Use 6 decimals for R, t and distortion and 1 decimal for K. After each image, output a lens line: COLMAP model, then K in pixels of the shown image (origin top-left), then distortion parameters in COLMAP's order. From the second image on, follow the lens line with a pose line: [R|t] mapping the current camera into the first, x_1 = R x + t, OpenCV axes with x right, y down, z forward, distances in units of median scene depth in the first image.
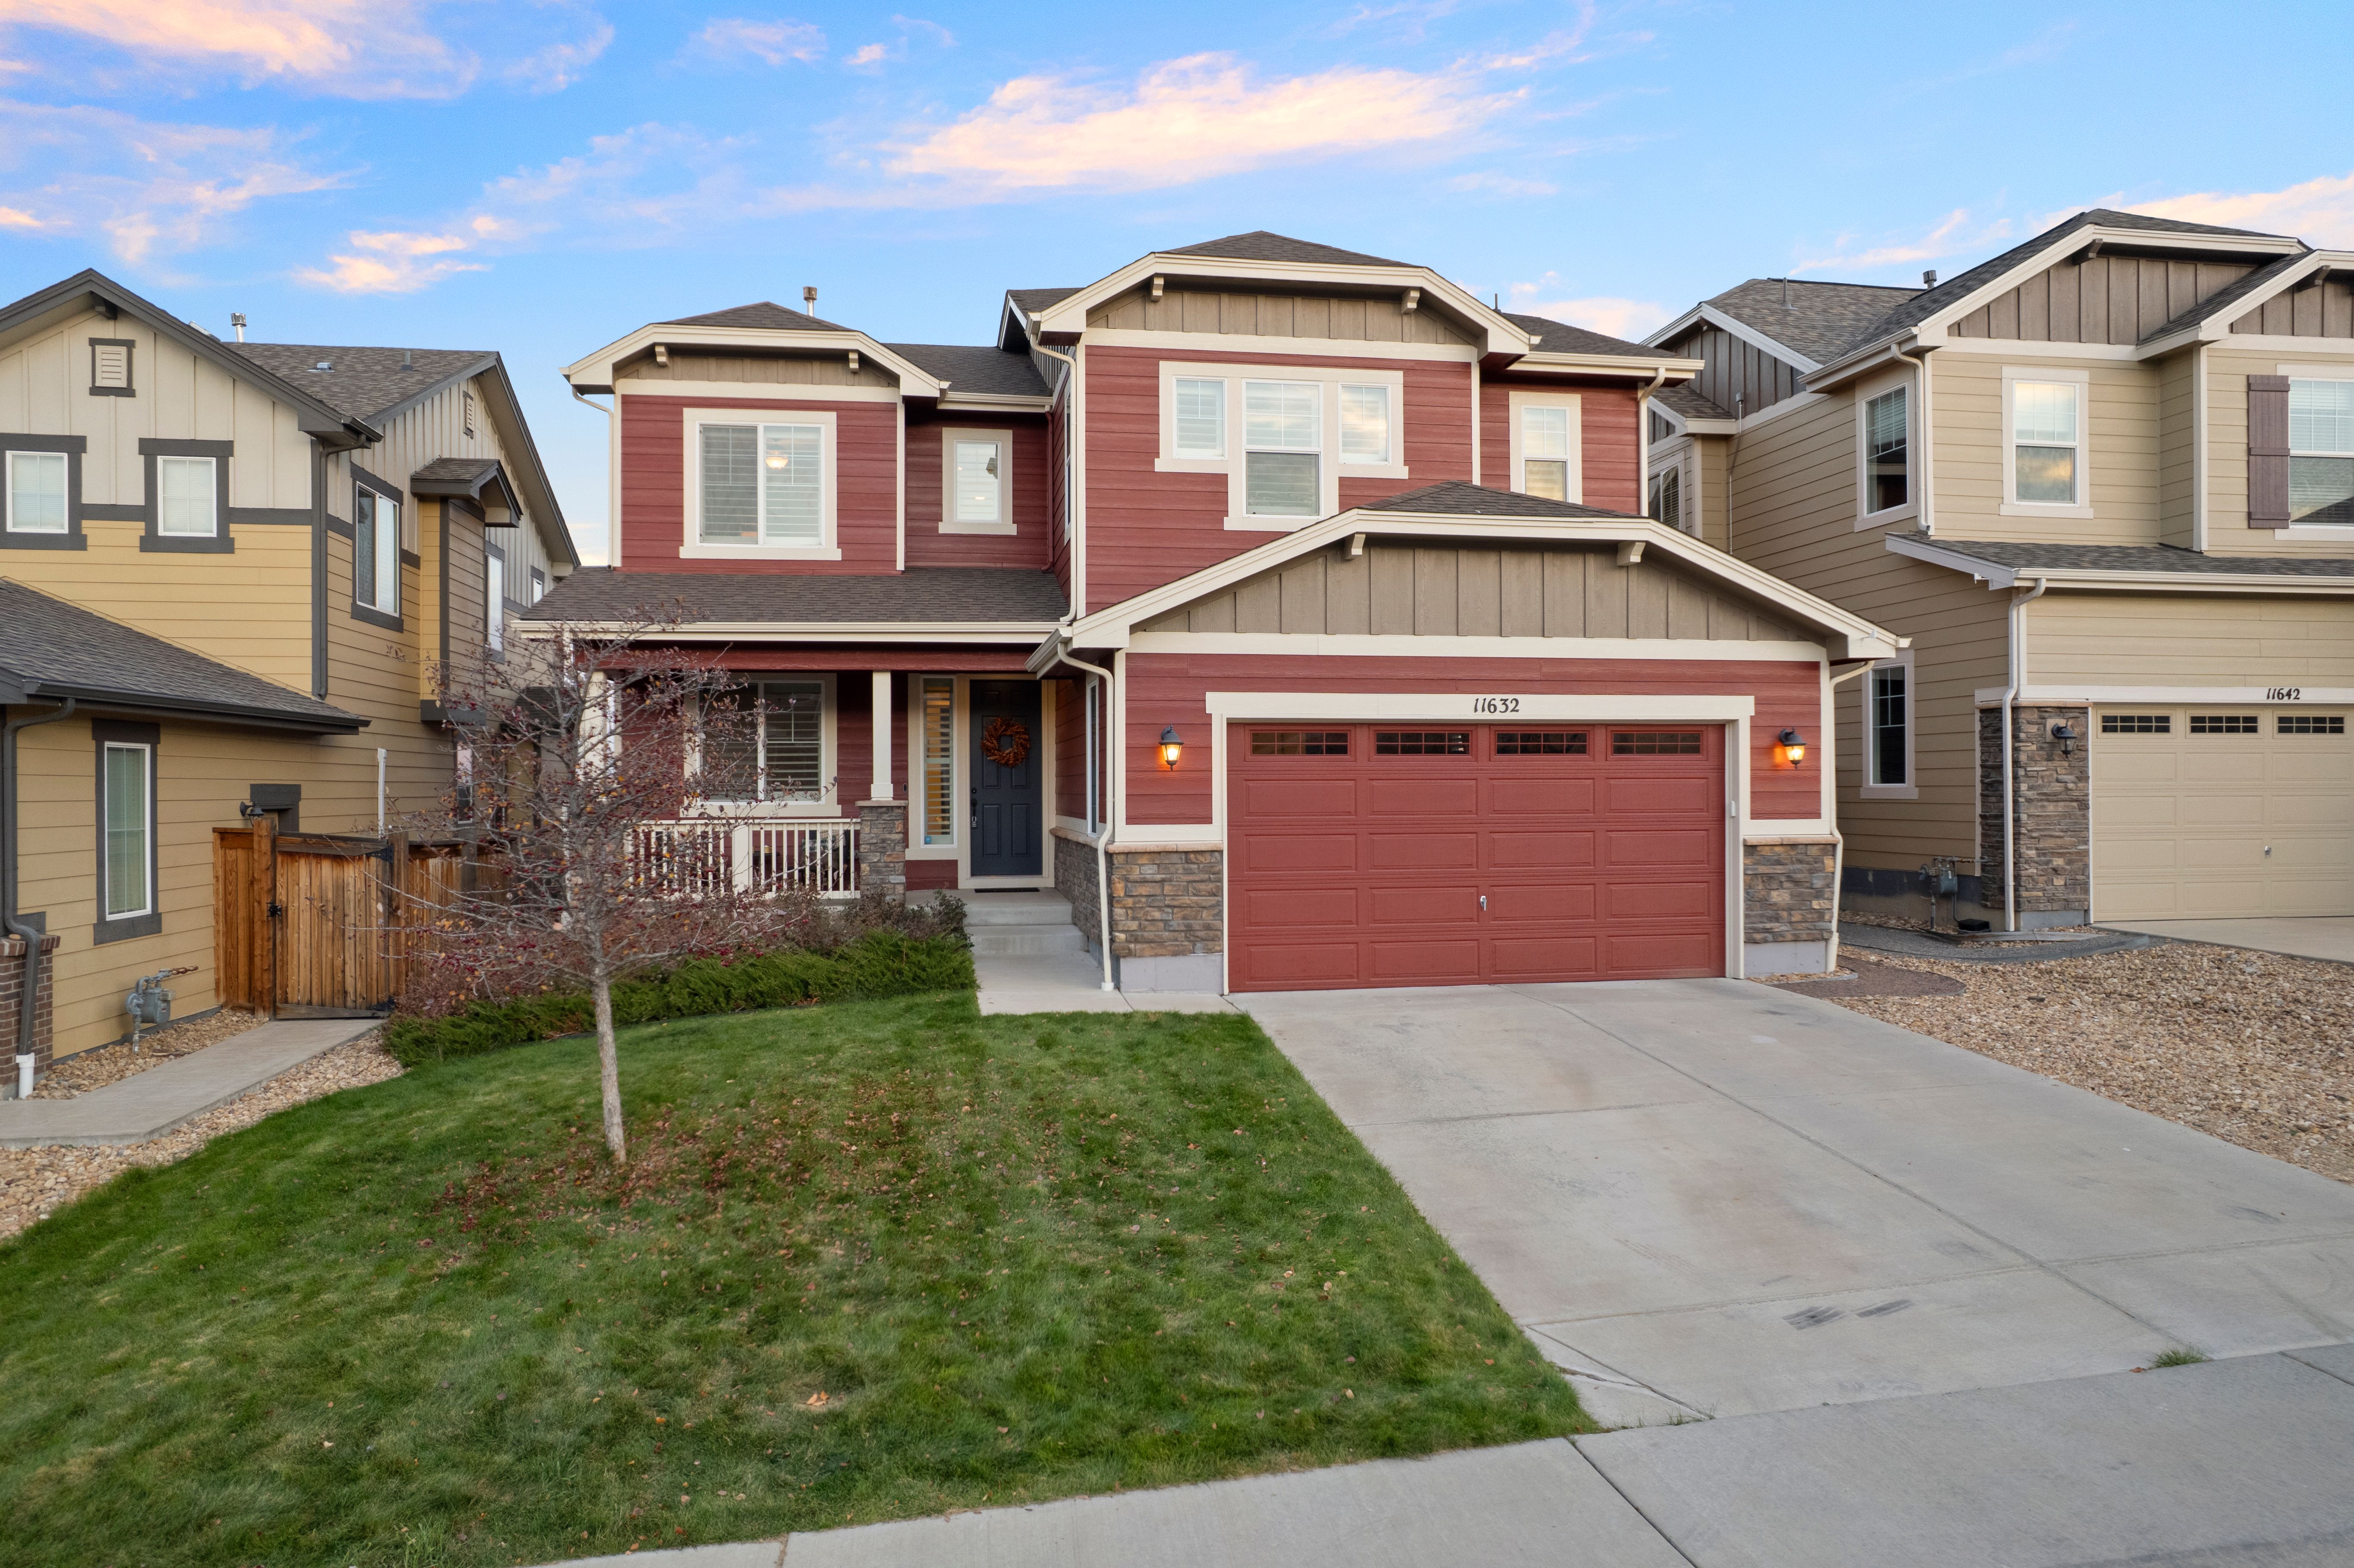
lens RADIAL K [[1499.4, 0, 1174.6], [0, 1499.4, 783.2], [0, 0, 1]] dist [-0.024399, 0.031426]
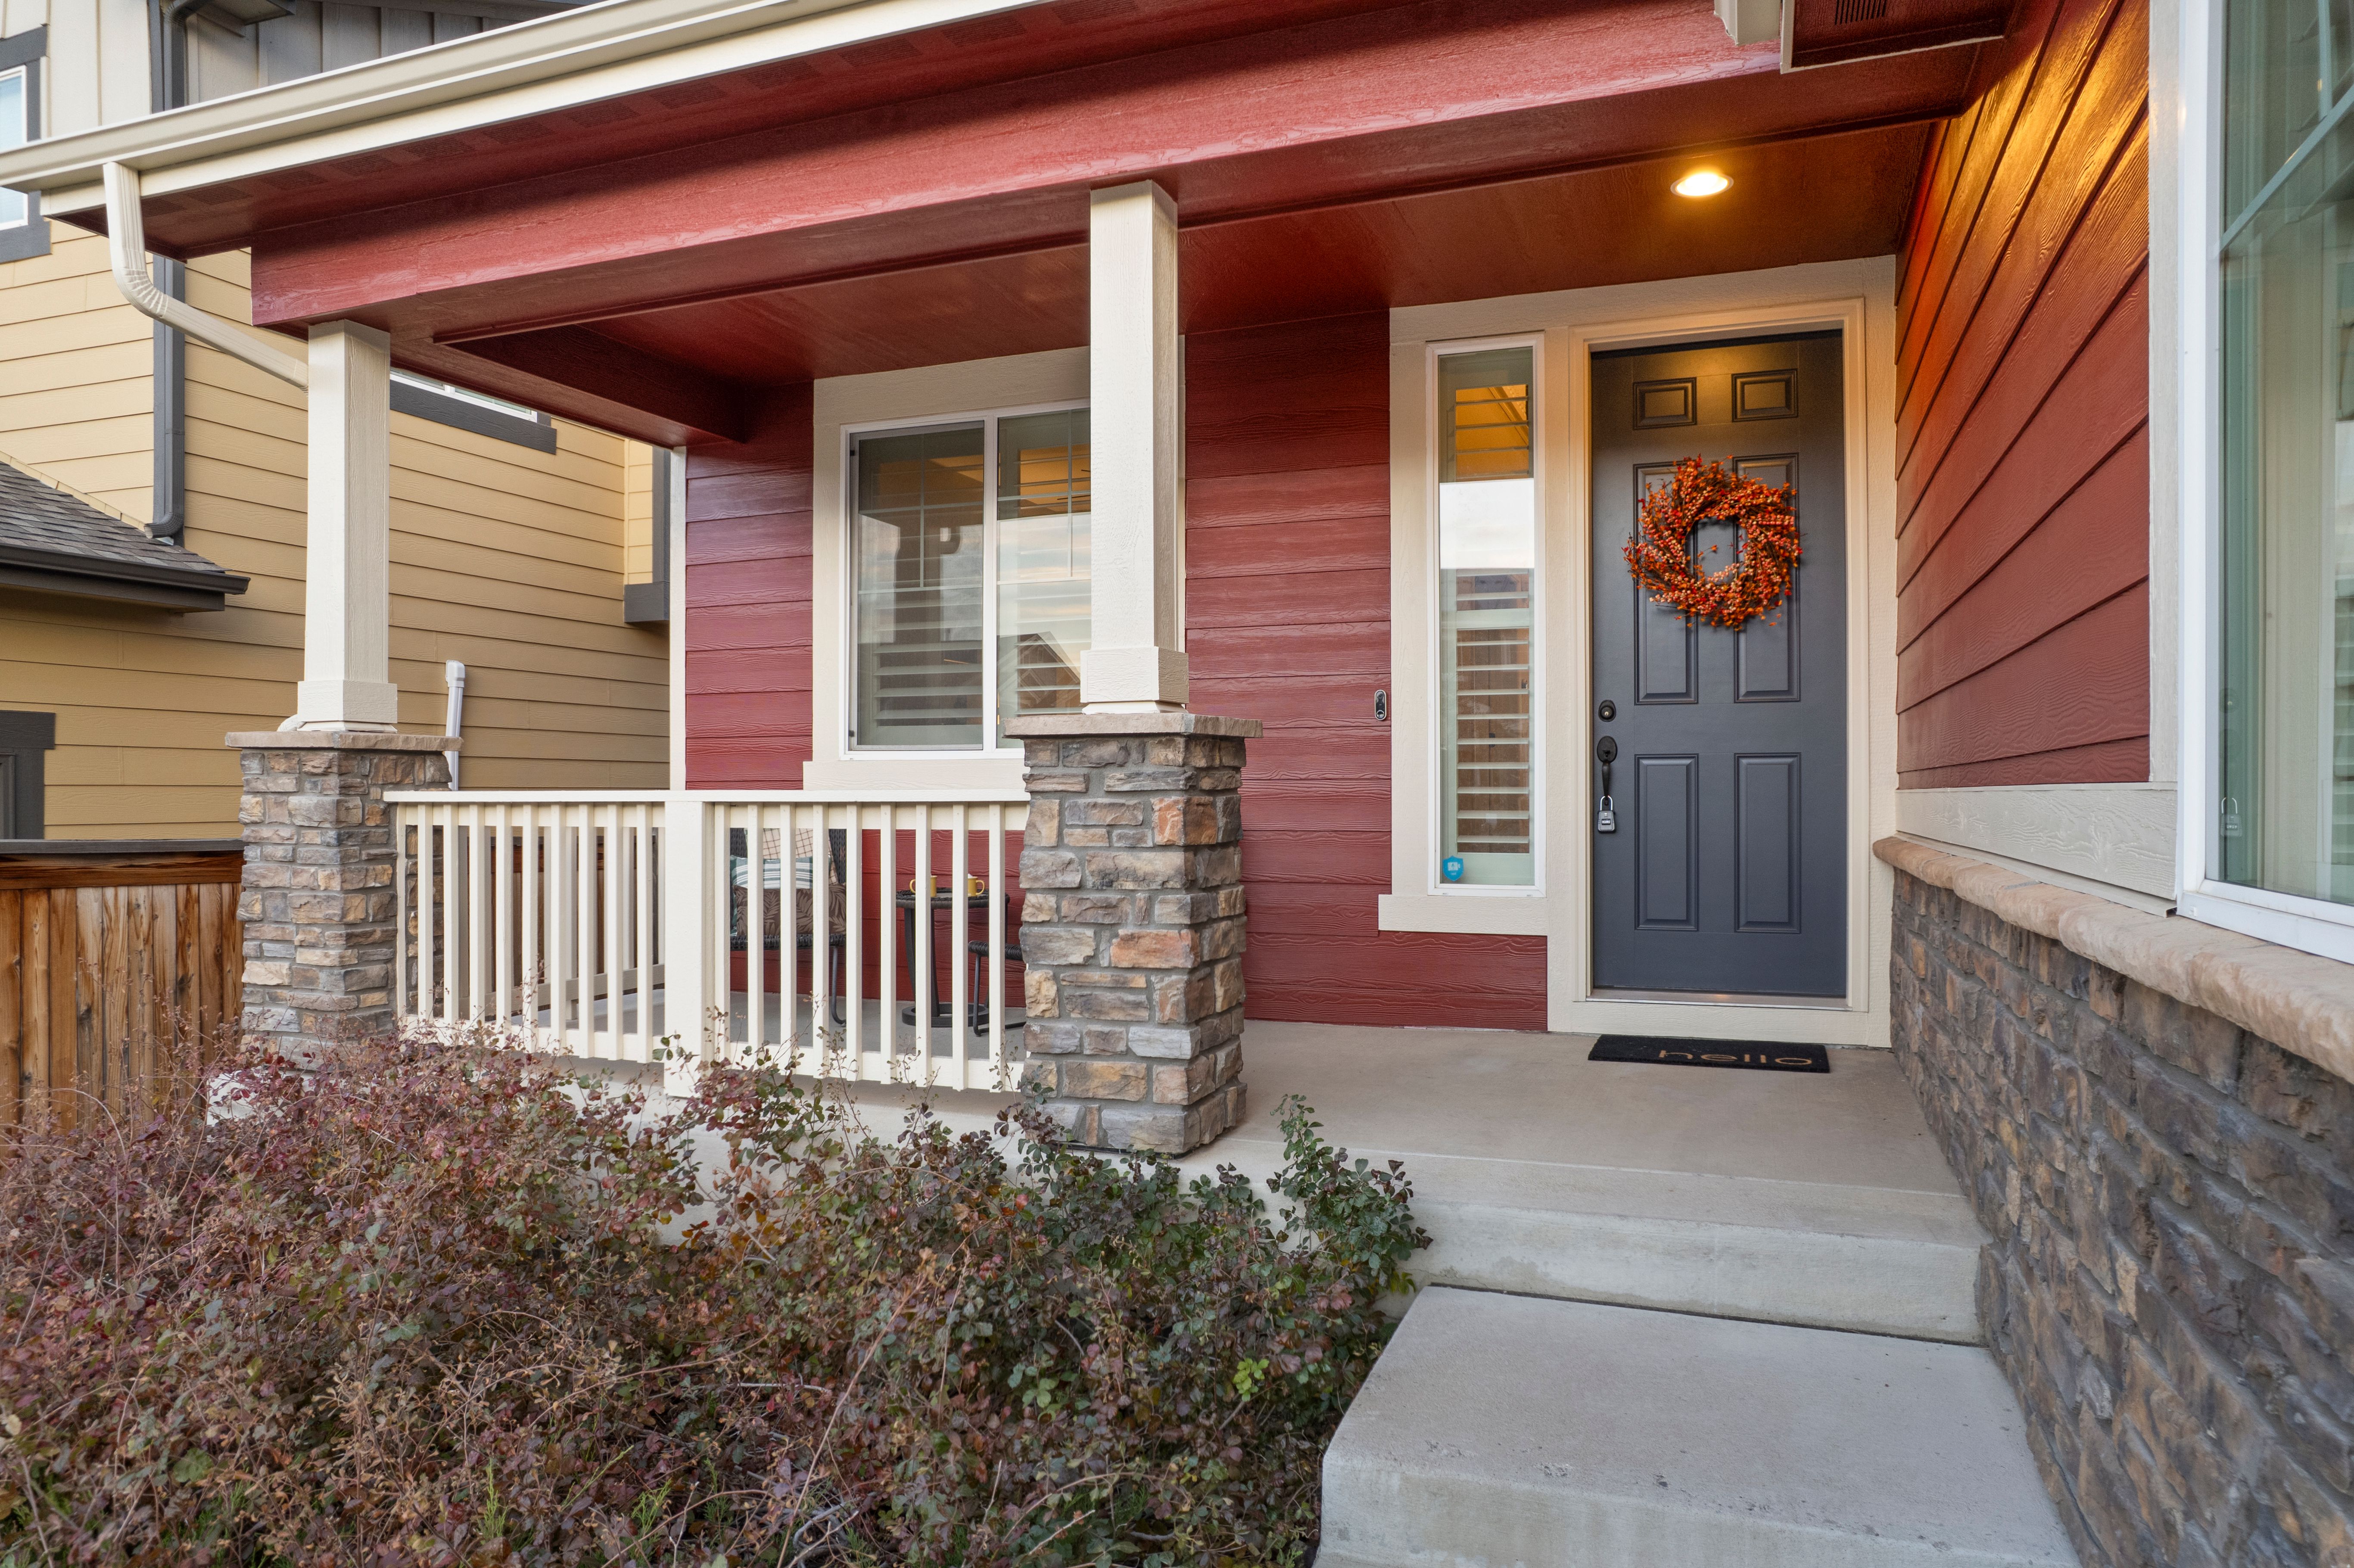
lens RADIAL K [[1499.4, 0, 1171.4], [0, 1499.4, 799.2], [0, 0, 1]] dist [-0.024399, 0.031426]
pose [[0.859889, 0.004343, -0.510463, -0.070038], [-0.000642, 0.999972, 0.007425, 0.026991], [0.510481, -0.006057, 0.859867, 0.903068]]
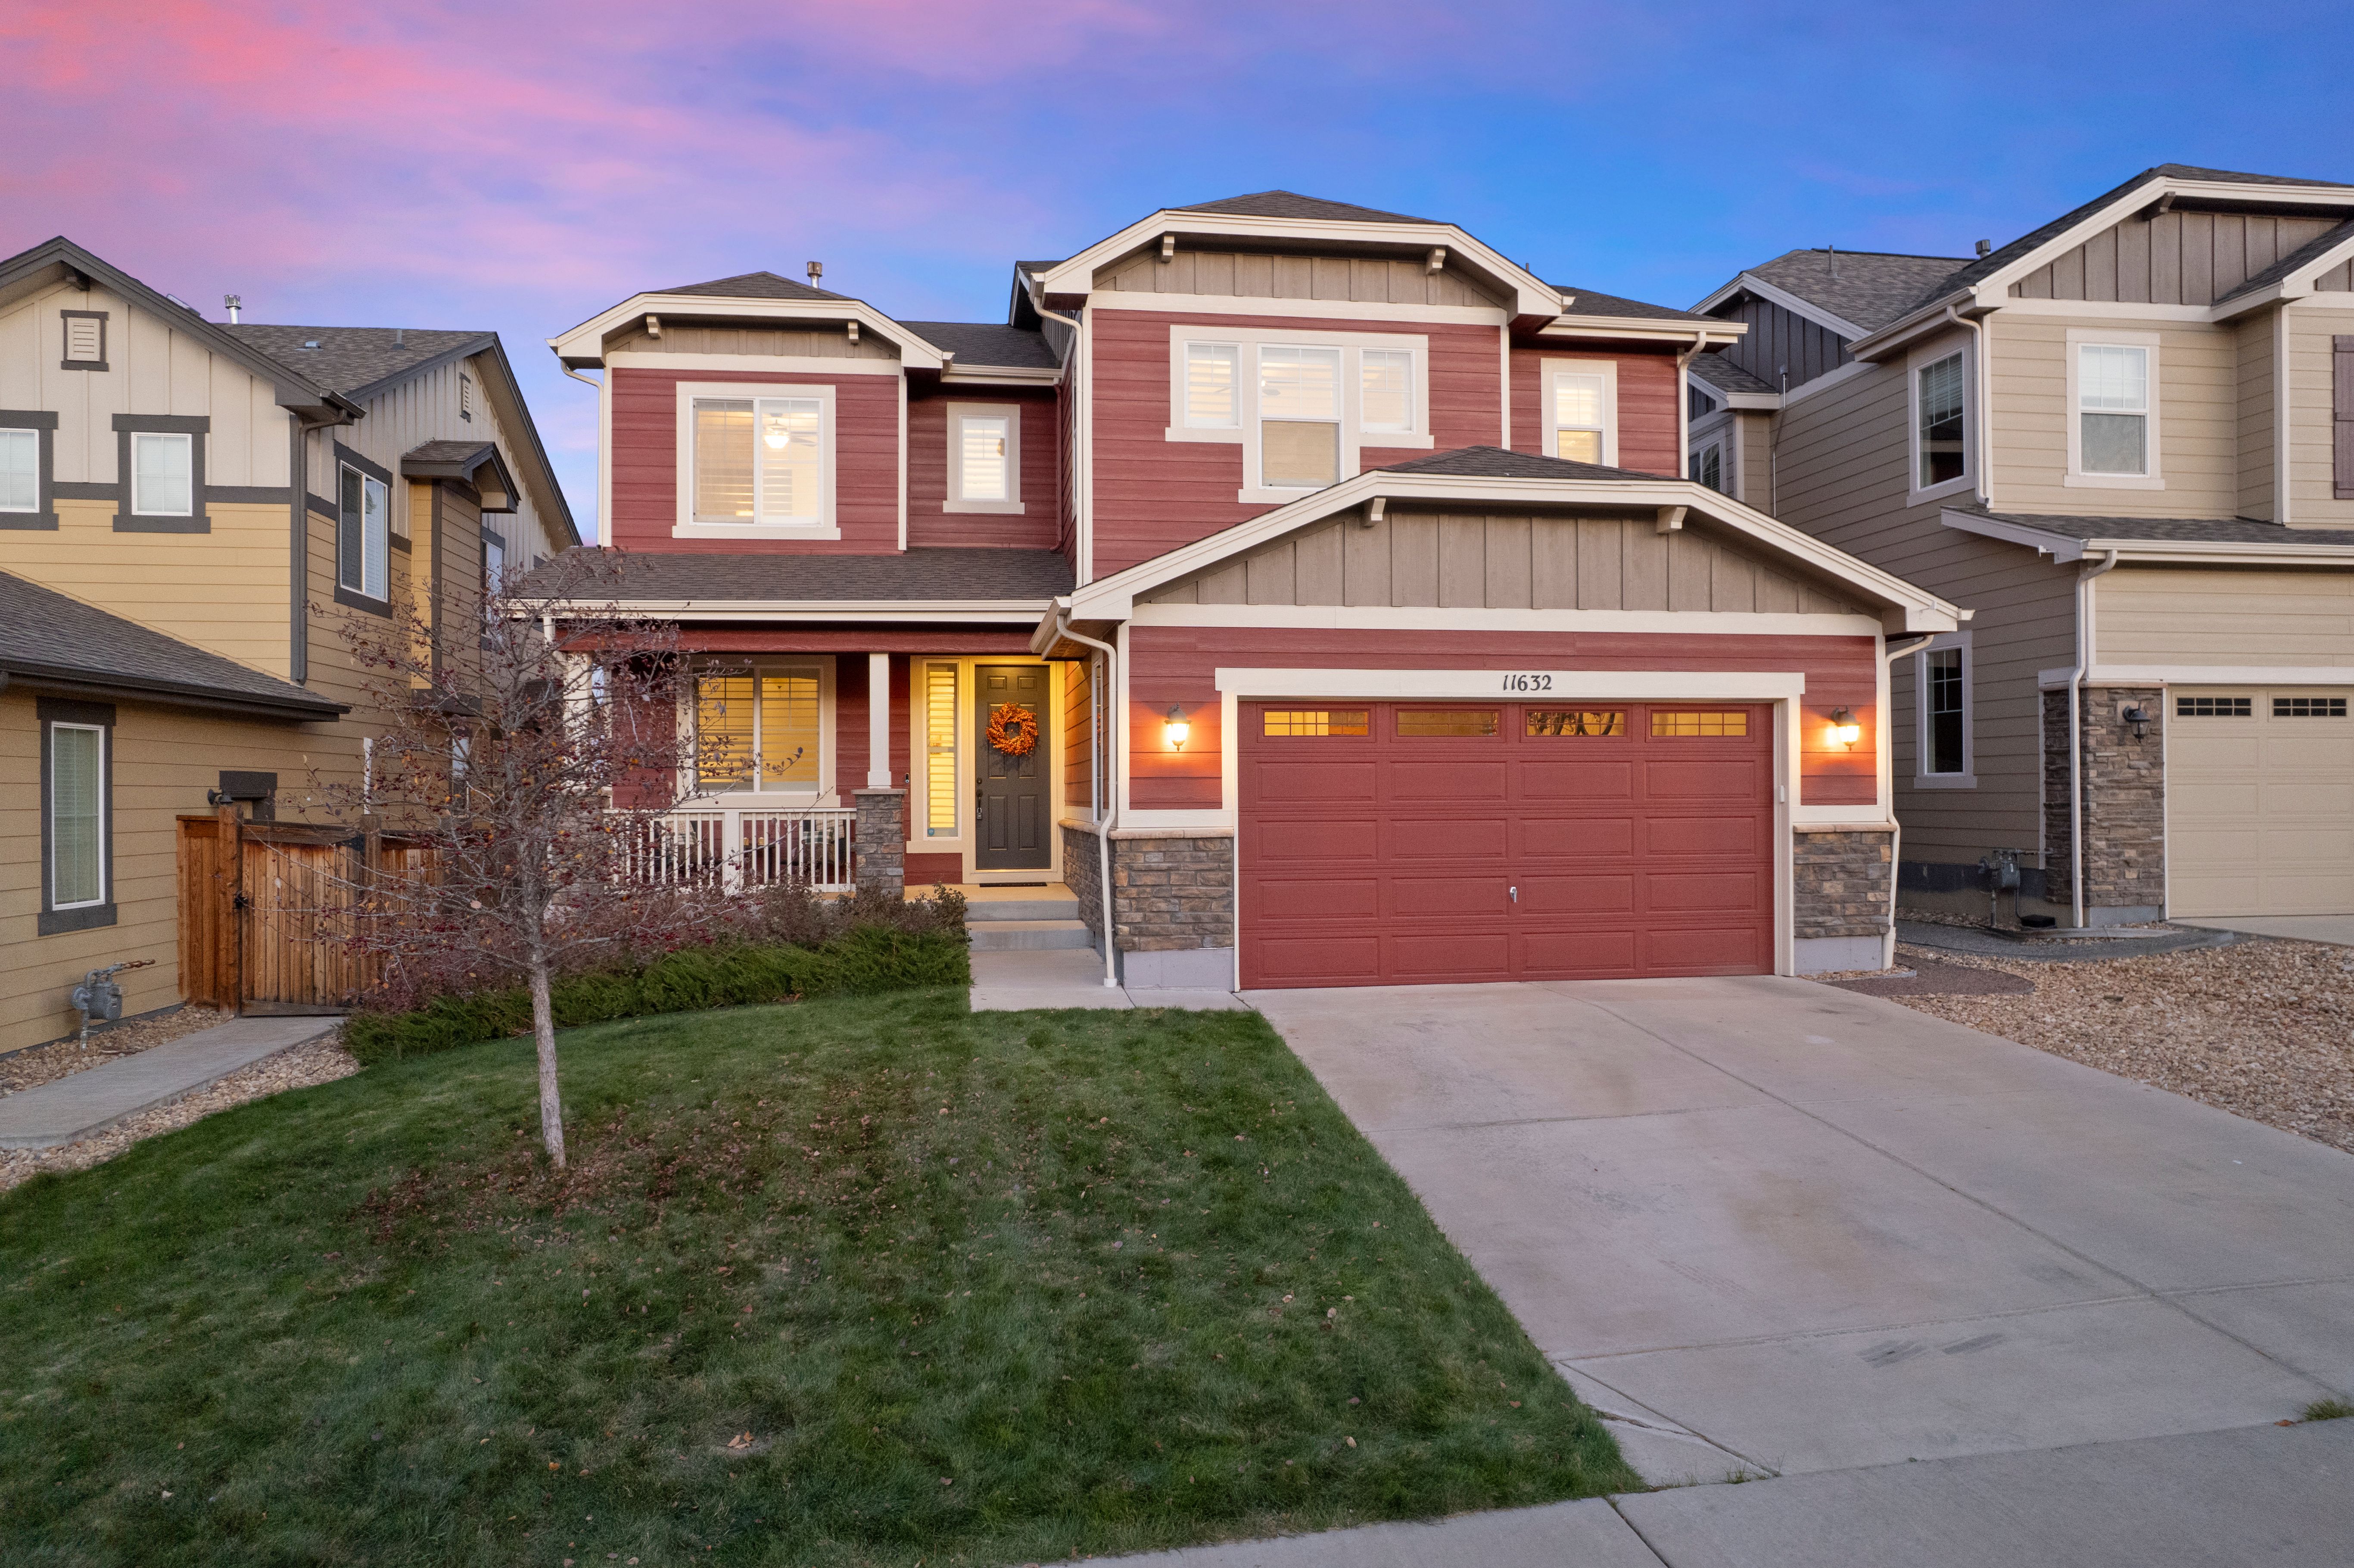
lens RADIAL K [[1499.4, 0, 1178.3], [0, 1499.4, 783.8], [0, 0, 1]] dist [-0.024399, 0.031426]
pose [[0.999812, -0.000532, -0.019378, 0.014963], [0.000441, 0.999989, -0.004718, 0.014959], [0.019380, 0.004709, 0.999801, 0.059850]]
